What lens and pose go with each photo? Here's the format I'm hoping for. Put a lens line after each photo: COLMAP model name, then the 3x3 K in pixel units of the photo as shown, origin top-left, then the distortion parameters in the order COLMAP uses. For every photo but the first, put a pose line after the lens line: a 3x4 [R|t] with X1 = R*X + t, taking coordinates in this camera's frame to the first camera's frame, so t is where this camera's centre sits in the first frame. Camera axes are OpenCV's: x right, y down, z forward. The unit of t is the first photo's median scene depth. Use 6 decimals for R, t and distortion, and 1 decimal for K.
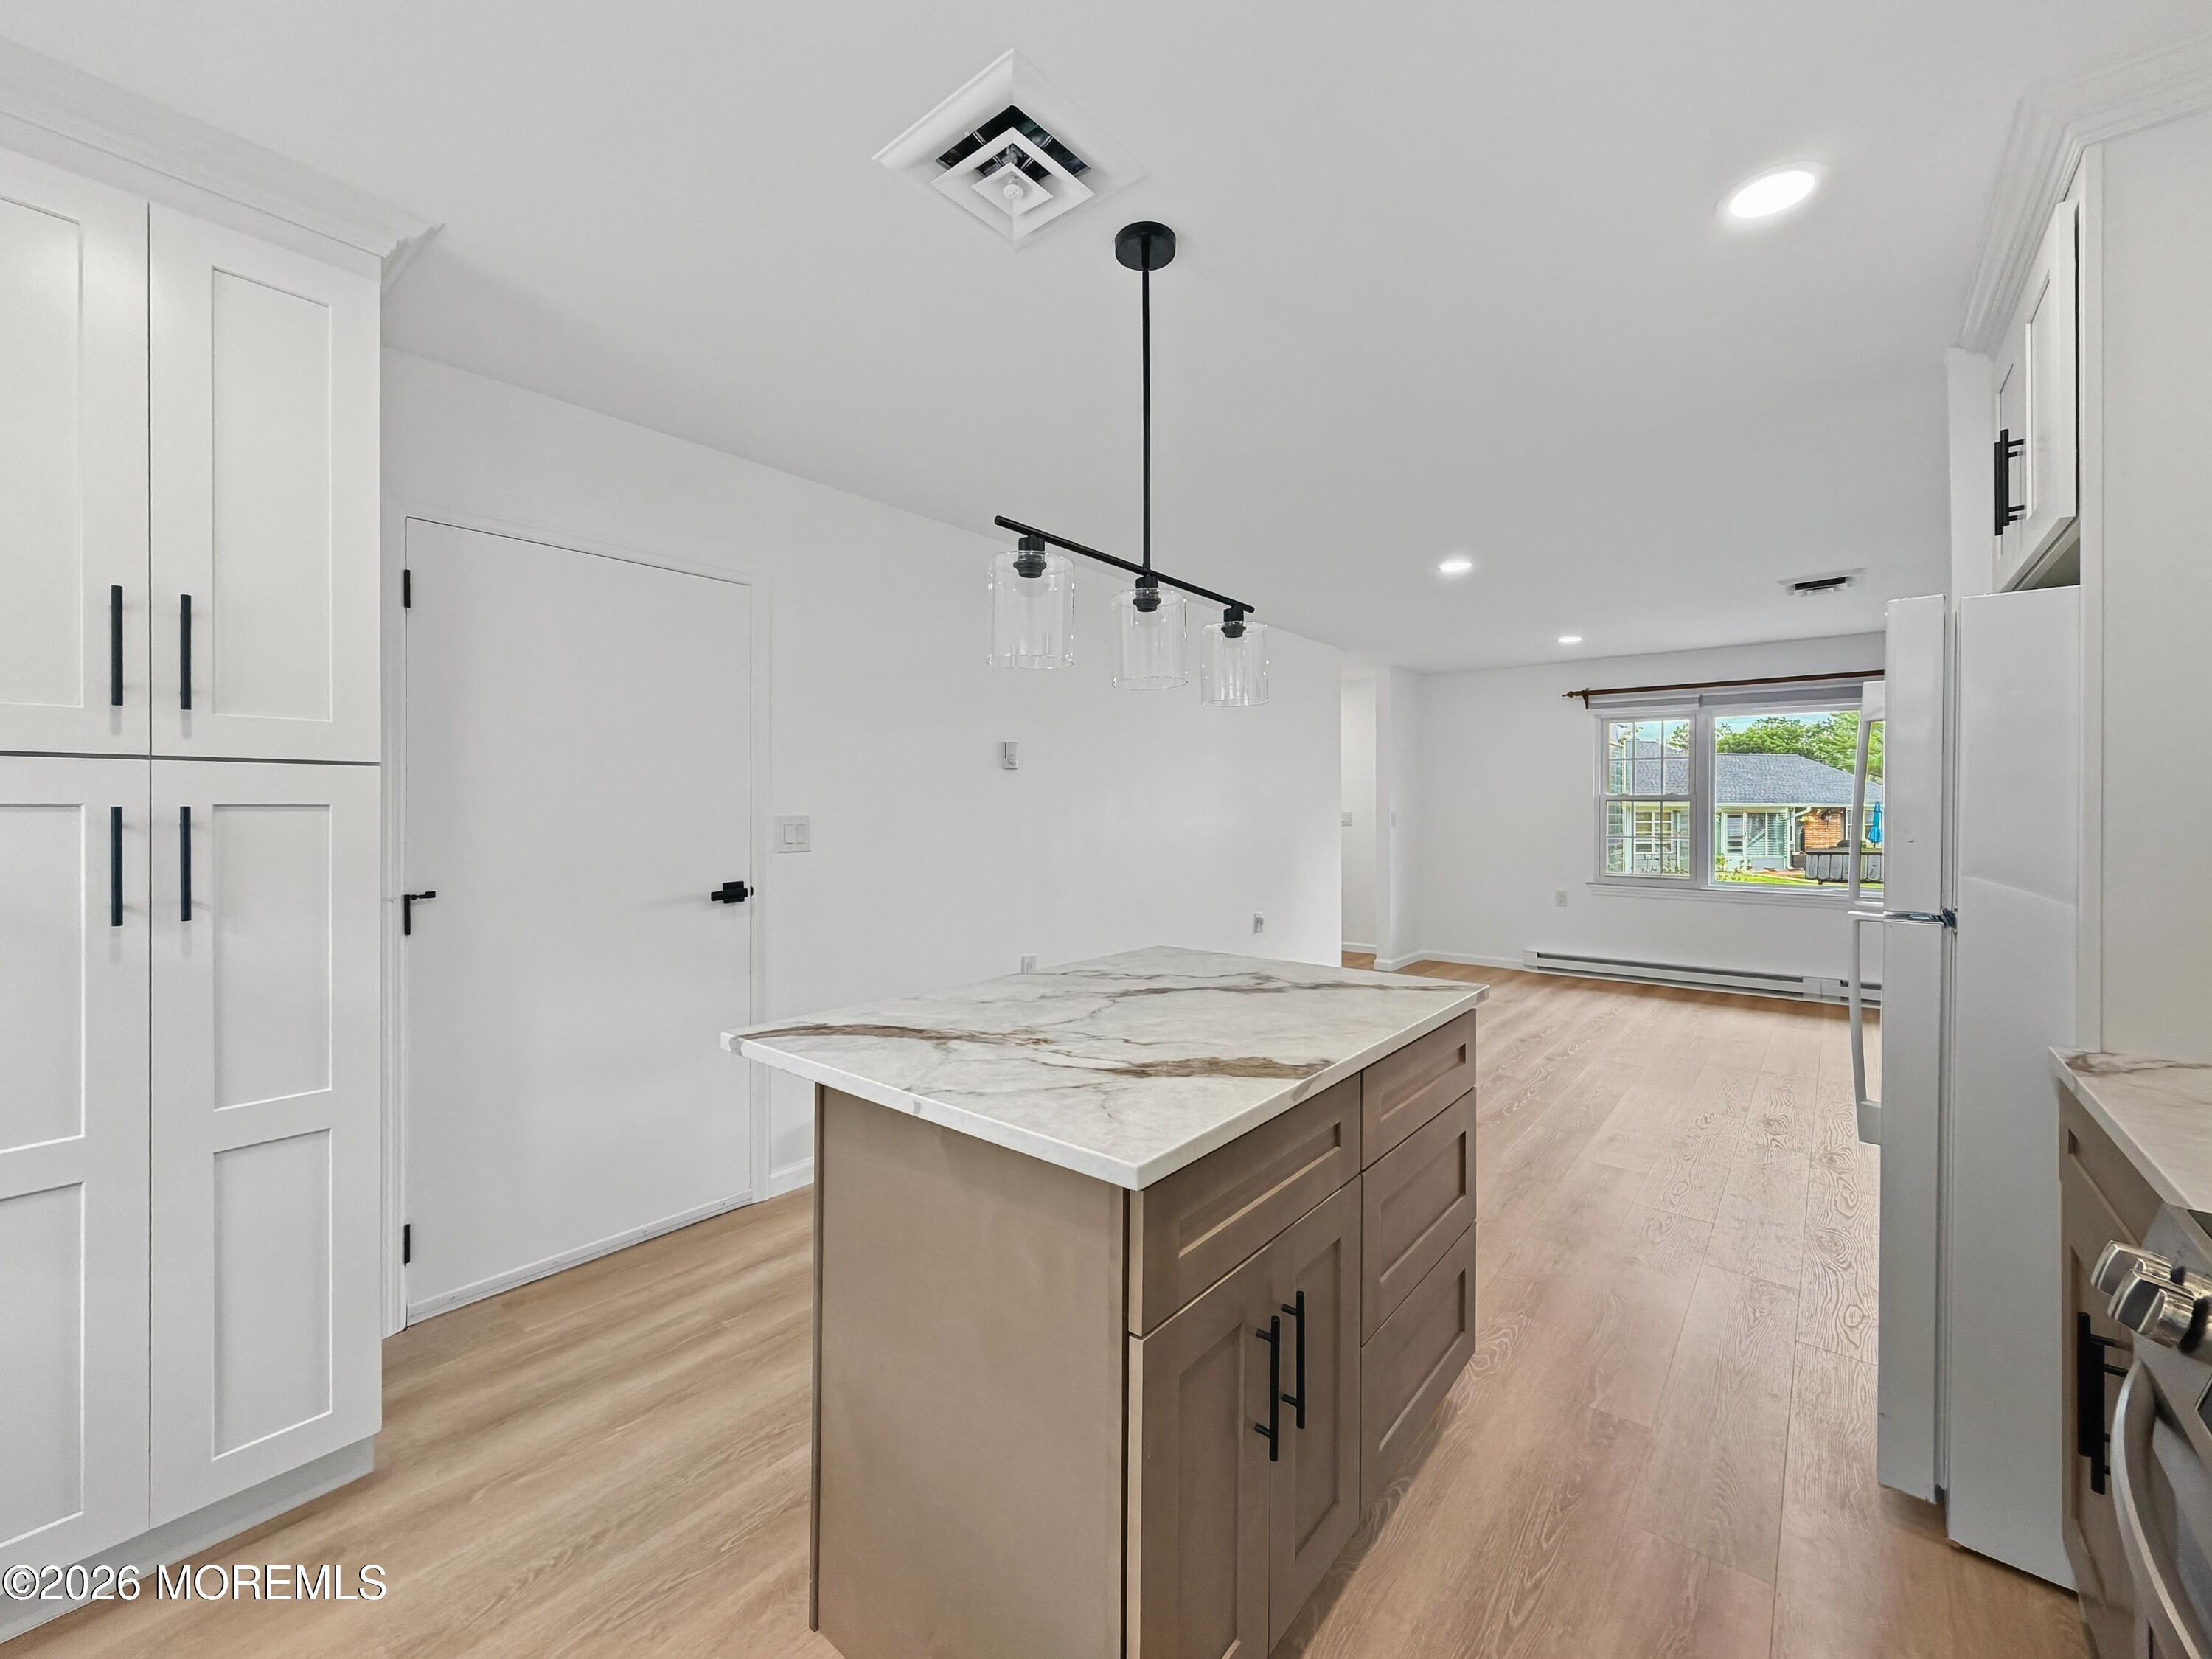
lens RADIAL K [[895.9, 0, 1093.4], [0, 895.9, 809.1], [0, 0, 1]] dist [0.000316, 0.000052]
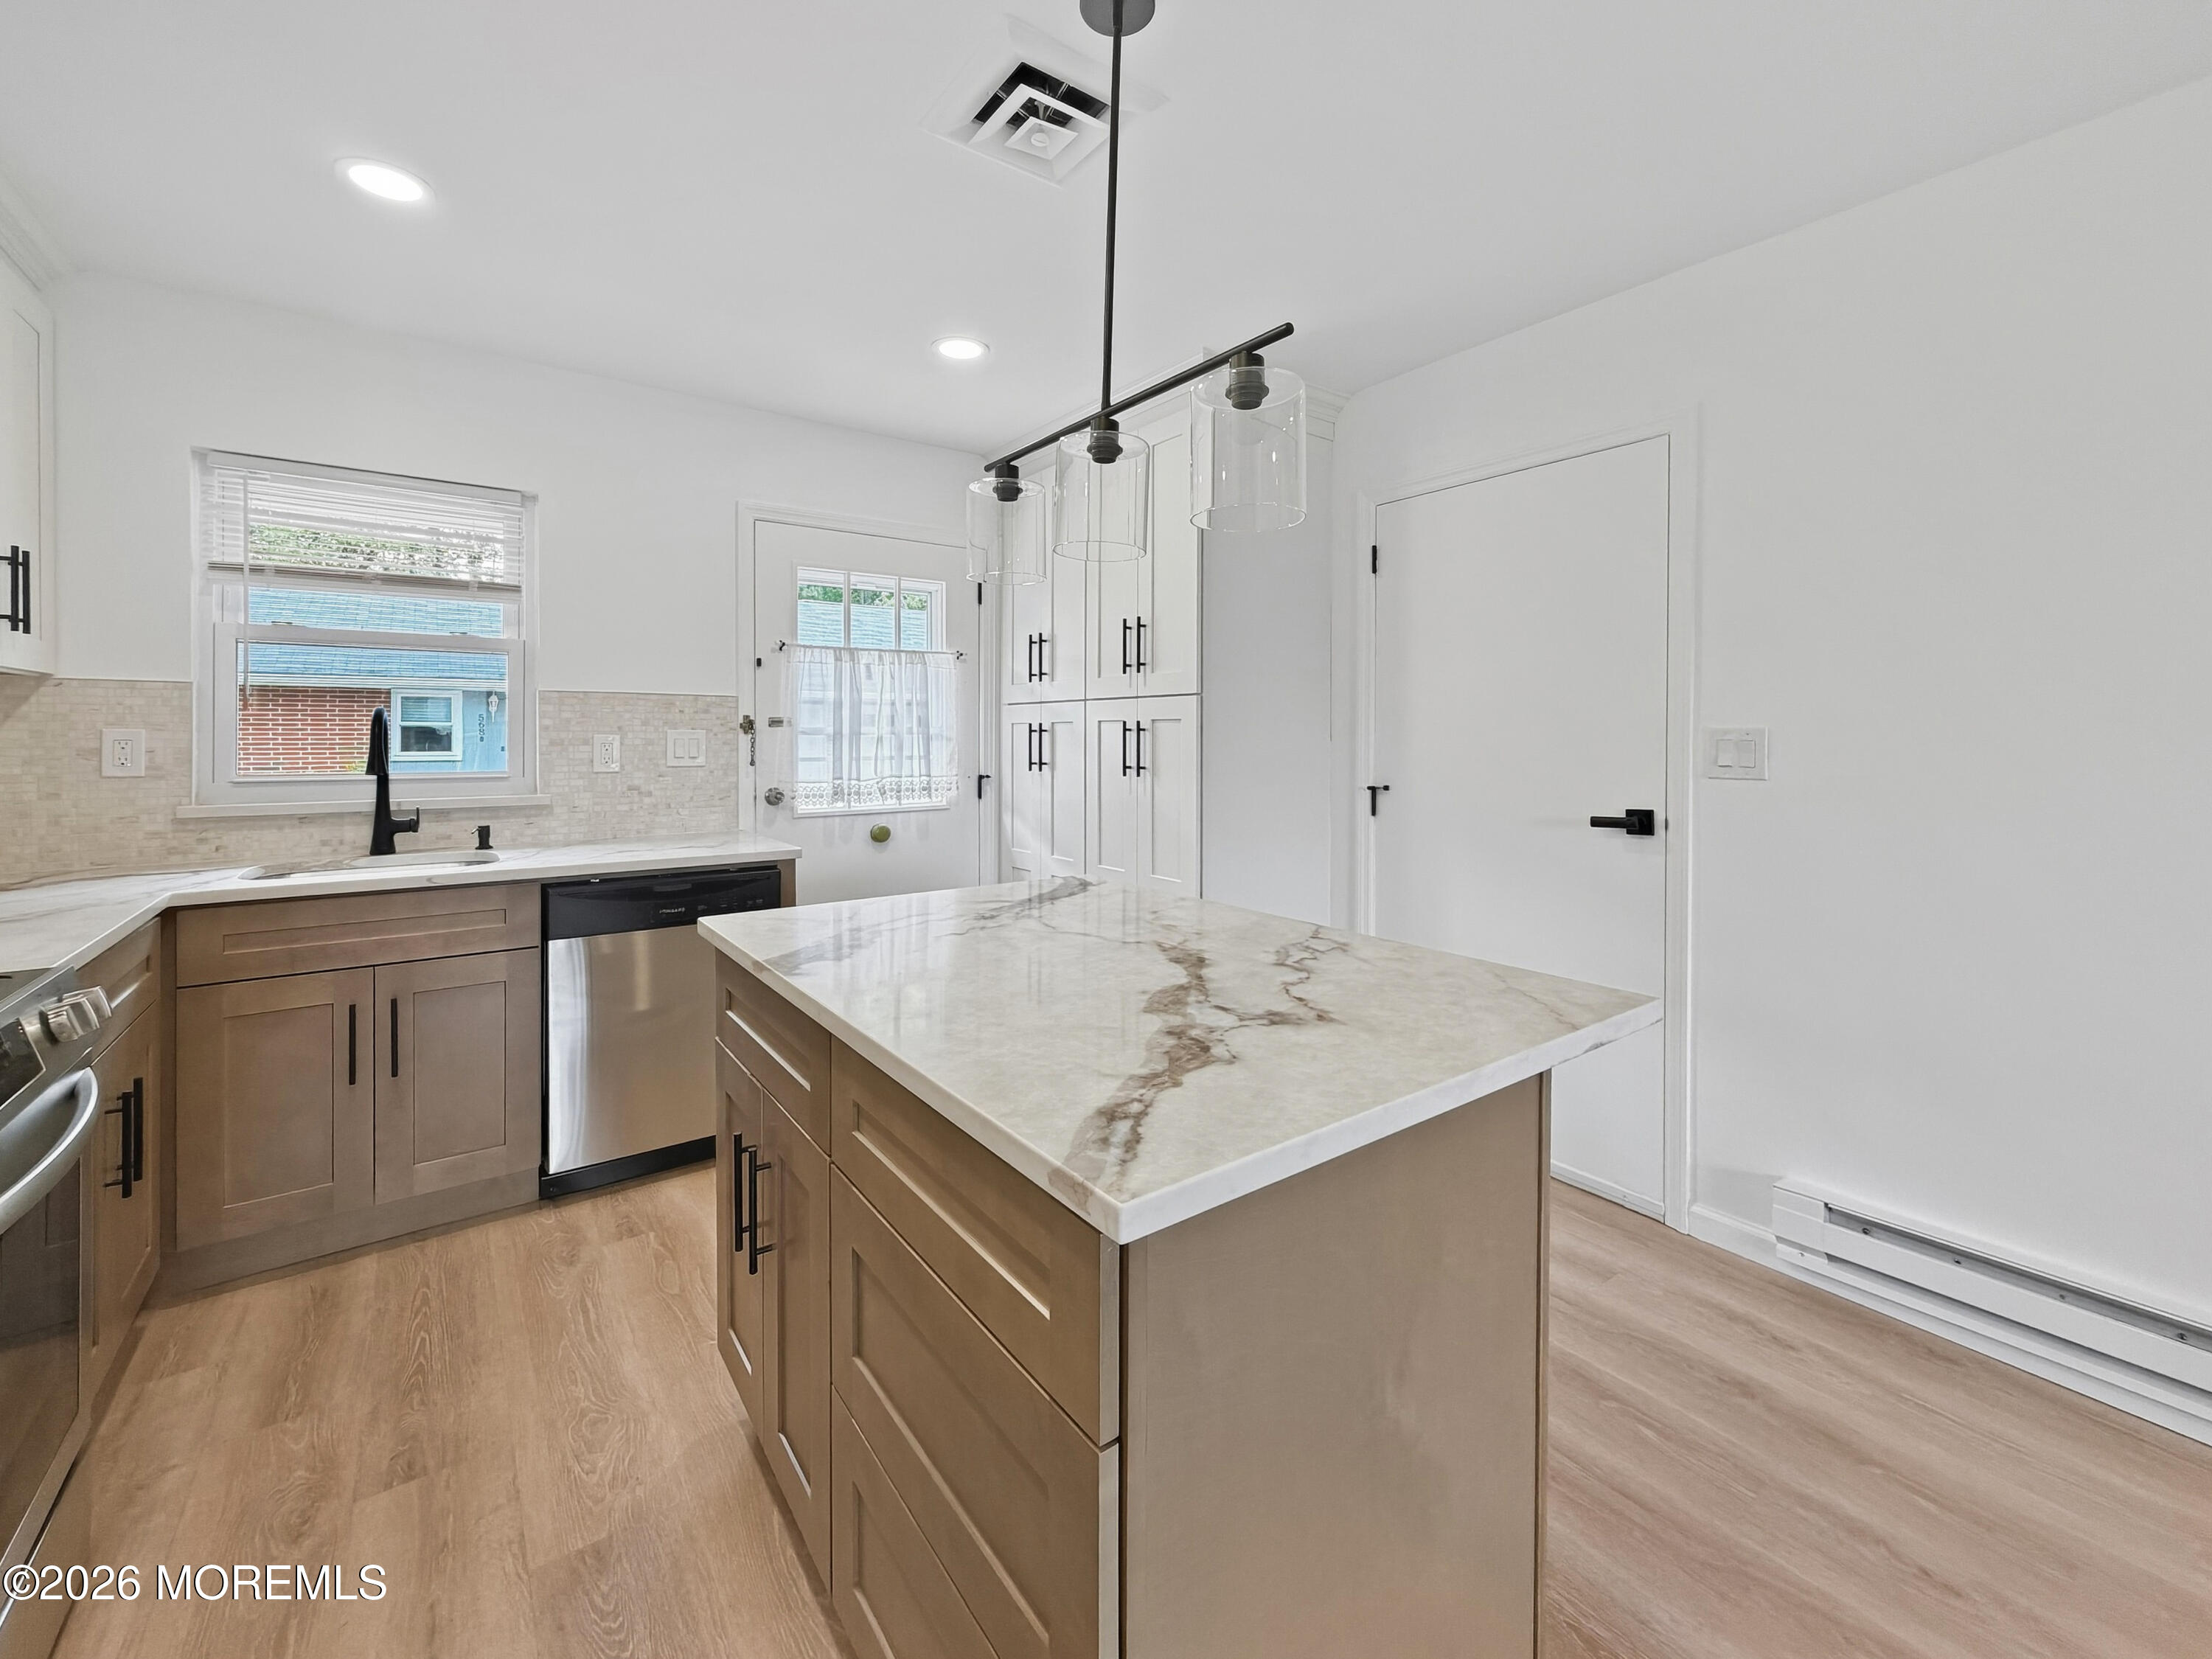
lens RADIAL K [[924.7, 0, 1104.0], [0, 924.7, 740.5], [0, 0, 1]] dist [0.000023, -0.000123]
pose [[-0.244261, 0.005602, -0.969693, 1.004322], [-0.002726, 0.999975, 0.006464, 0.028135], [0.969706, 0.004223, -0.244240, 1.387606]]
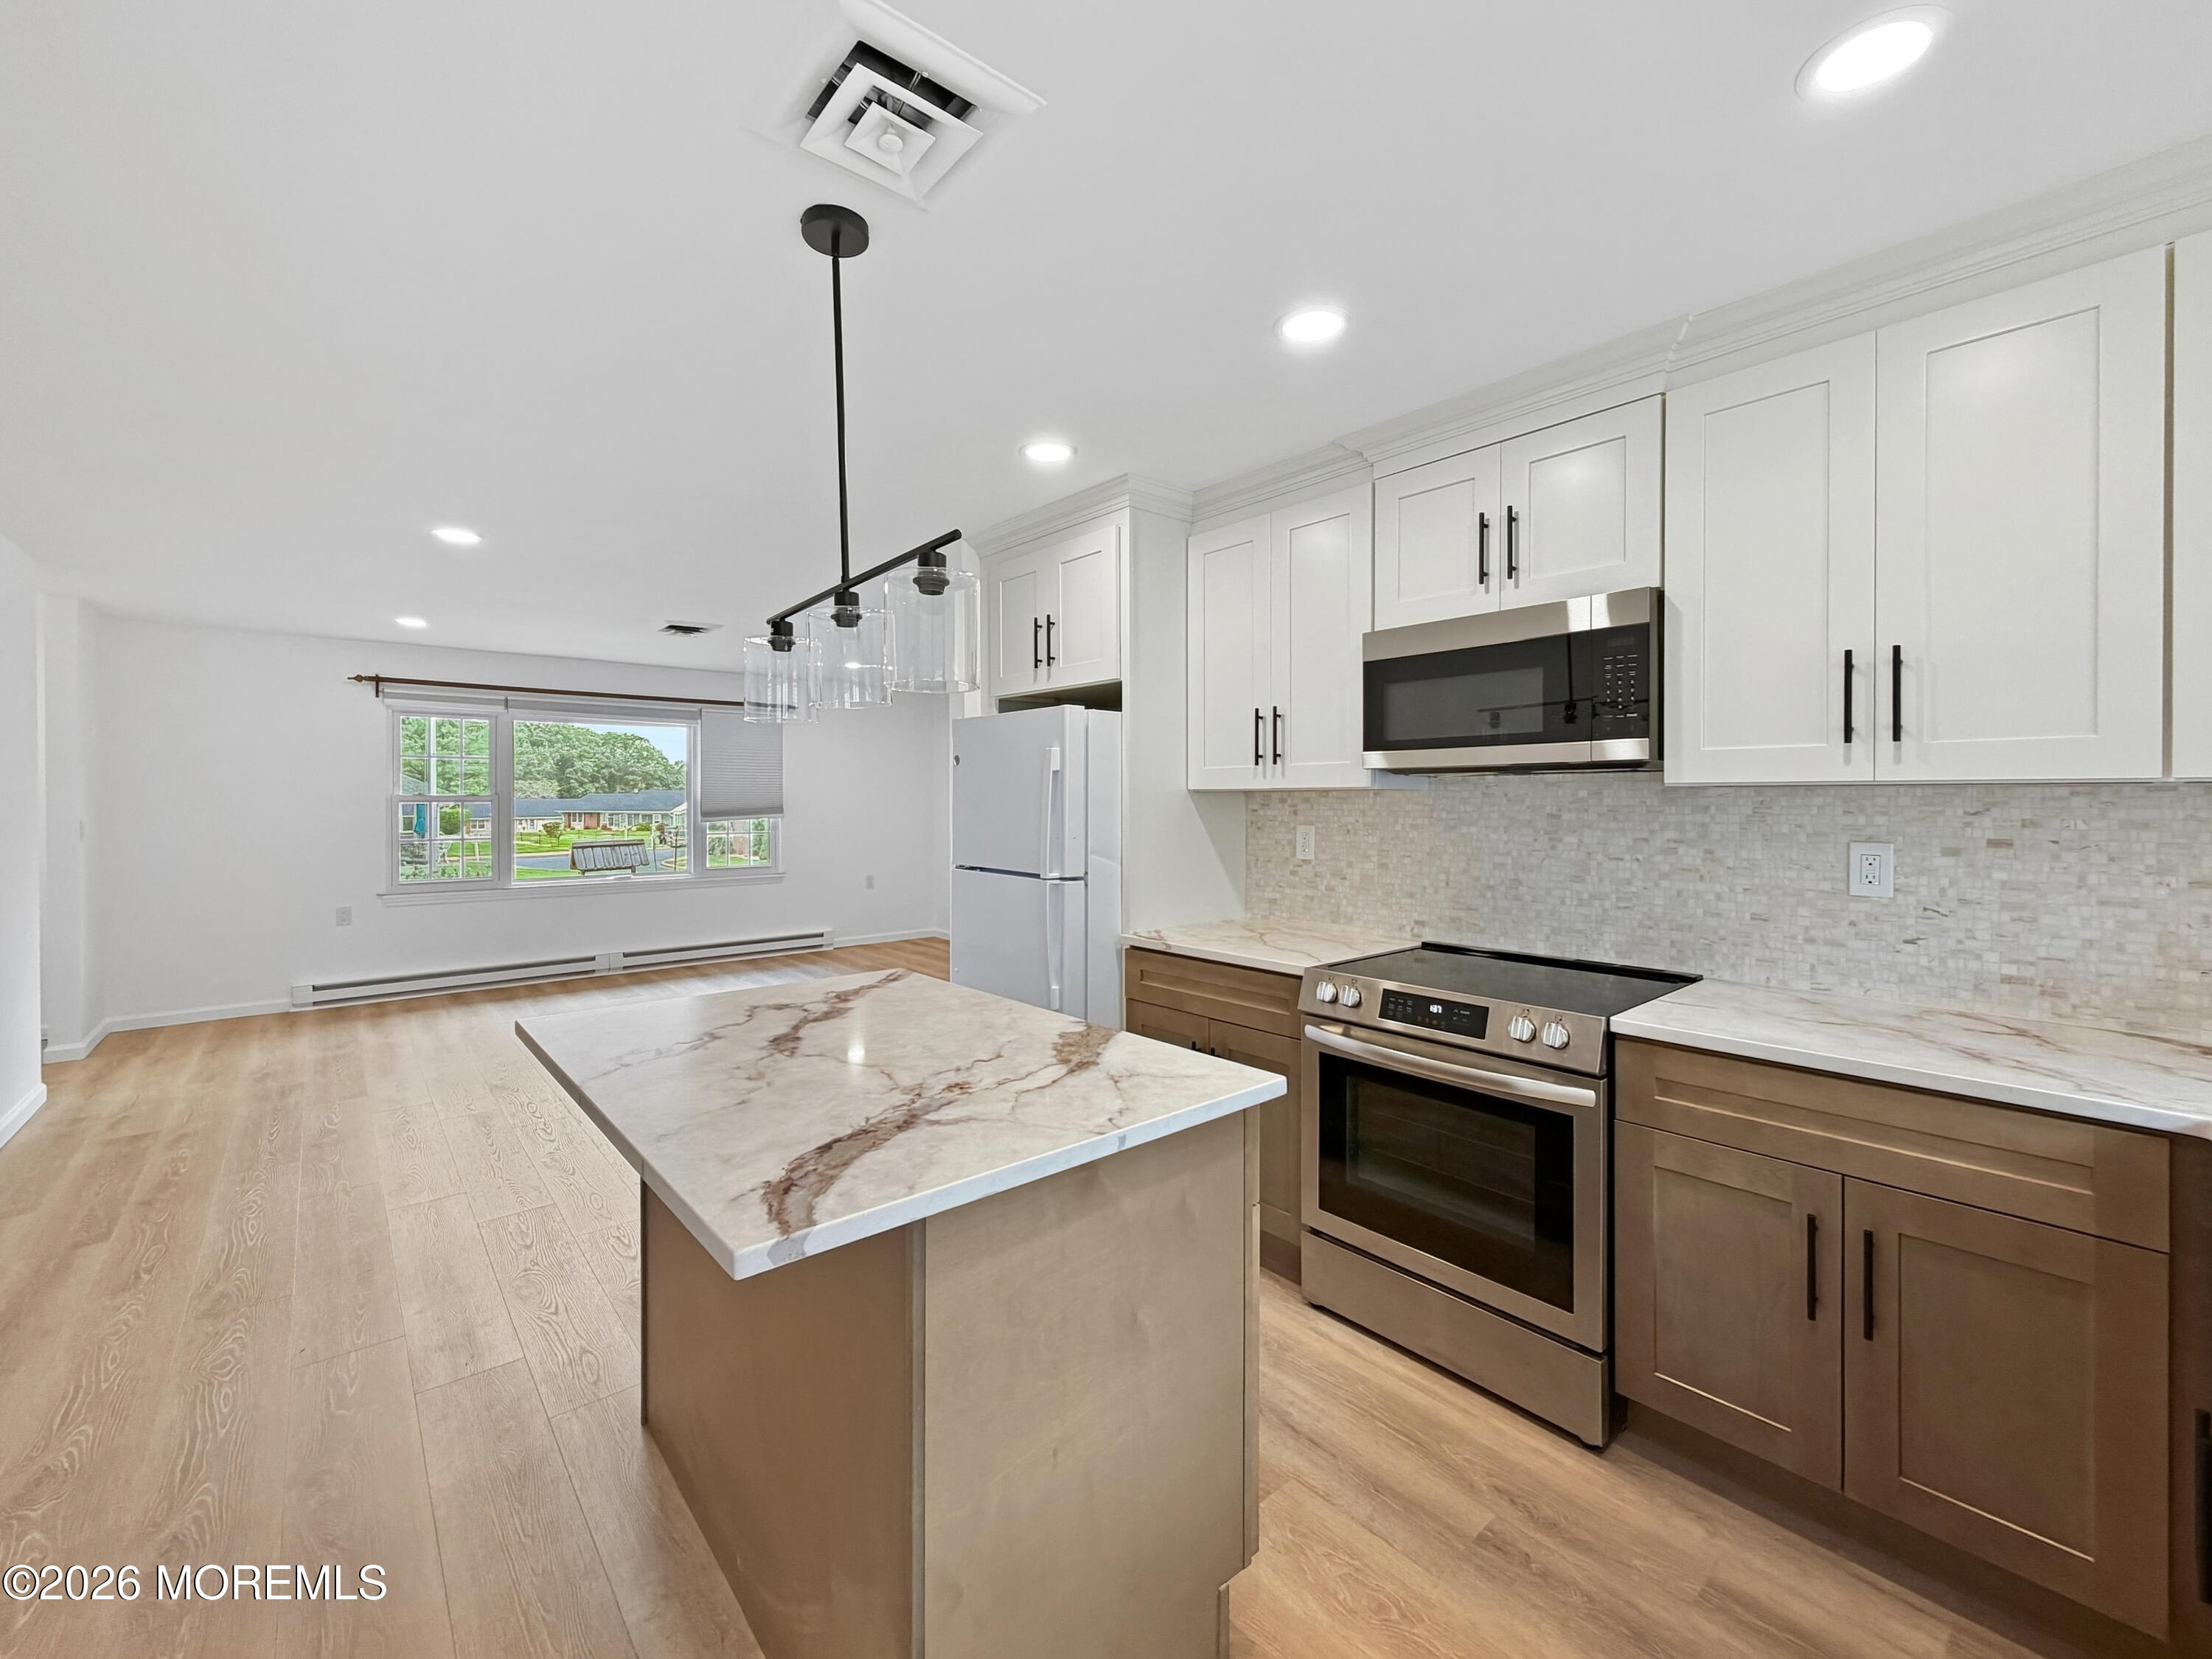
lens RADIAL K [[910.8, 0, 1102.7], [0, 910.8, 804.1], [0, 0, 1]] dist [-0.001241, -0.000033]
pose [[0.163931, -0.006675, 0.986449, -0.968750], [0.002183, 0.999977, 0.006403, -0.048372], [-0.986469, 0.001104, 0.163942, 0.668154]]
